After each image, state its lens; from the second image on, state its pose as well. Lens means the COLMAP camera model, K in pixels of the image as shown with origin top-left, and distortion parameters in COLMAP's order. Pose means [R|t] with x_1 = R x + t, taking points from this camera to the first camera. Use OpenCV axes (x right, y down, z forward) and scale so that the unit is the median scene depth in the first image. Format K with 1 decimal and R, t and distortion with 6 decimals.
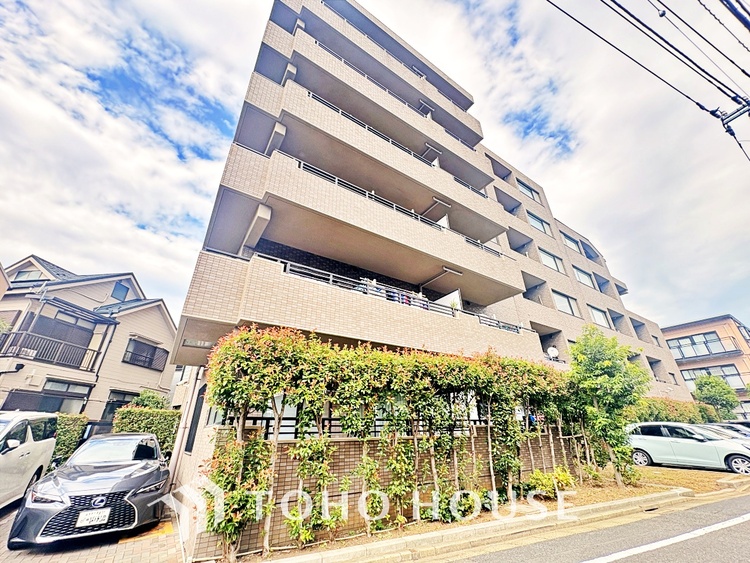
lens RADIAL K [[299.6, 0, 375.2], [0, 299.6, 278.6], [0, 0, 1]] dist [-0.001307, -0.000102]
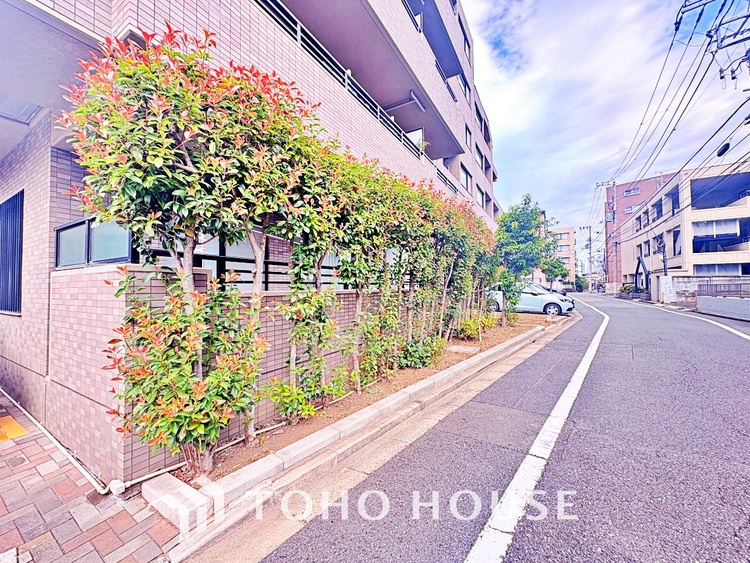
lens RADIAL K [[299.6, 0, 375.2], [0, 299.6, 278.6], [0, 0, 1]] dist [-0.001307, -0.000102]
pose [[0.900479, 0.026845, 0.434070, -0.246846], [-0.211770, 0.898836, 0.383729, 0.165360], [-0.379856, -0.437463, 0.815068, 0.304218]]
